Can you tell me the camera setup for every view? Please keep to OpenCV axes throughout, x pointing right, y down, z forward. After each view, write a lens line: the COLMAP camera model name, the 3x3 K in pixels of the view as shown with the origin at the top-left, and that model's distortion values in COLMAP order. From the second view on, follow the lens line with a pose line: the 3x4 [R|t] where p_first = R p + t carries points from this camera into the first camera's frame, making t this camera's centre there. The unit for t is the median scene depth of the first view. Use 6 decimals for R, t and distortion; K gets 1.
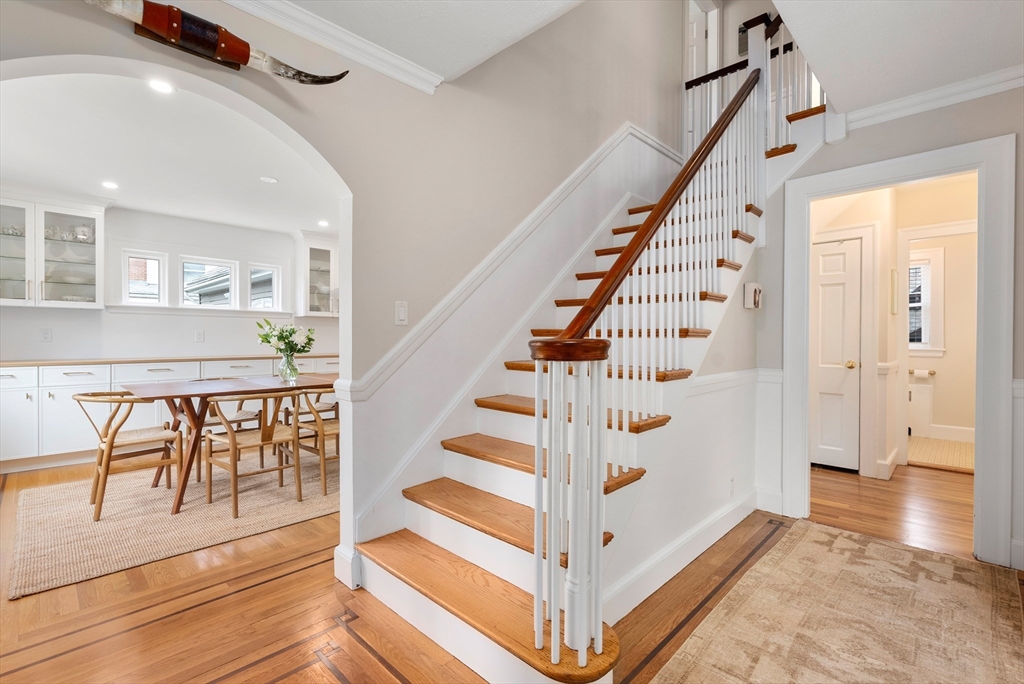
lens RADIAL K [[465.7, 0, 515.1], [0, 465.7, 343.2], [0, 0, 1]] dist [-0.008511, 0.001779]
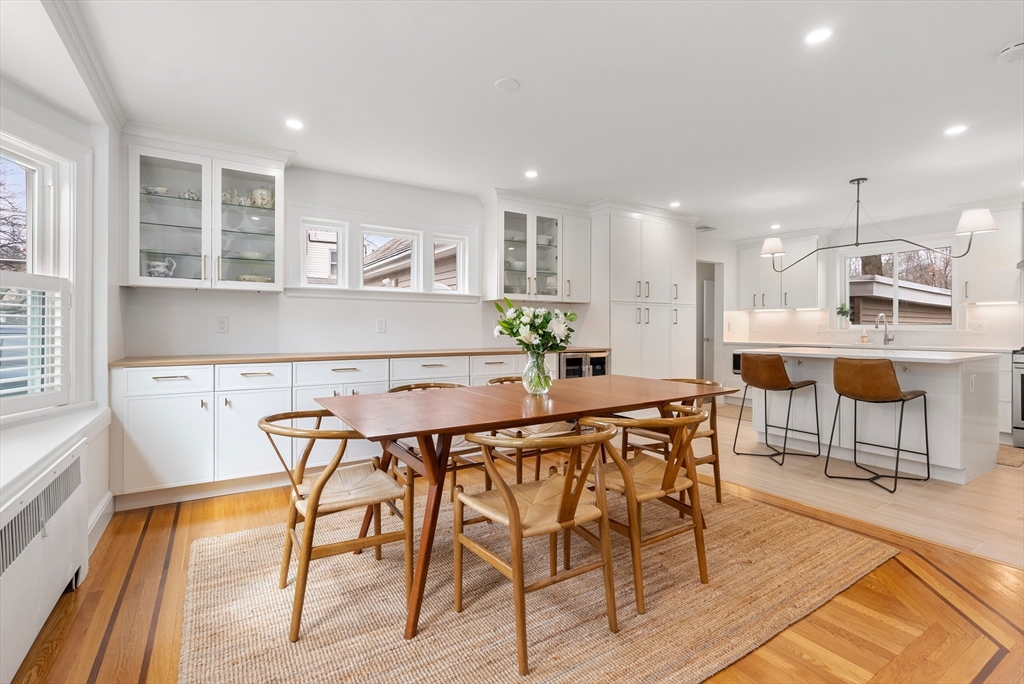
lens RADIAL K [[465.7, 0, 508.5], [0, 465.7, 332.9], [0, 0, 1]] dist [-0.008511, 0.001779]
pose [[0.971461, 0.001729, -0.237195, -0.340769], [-0.002498, 0.999993, -0.002941, -0.001285], [0.237188, 0.003449, 0.971458, 0.334681]]
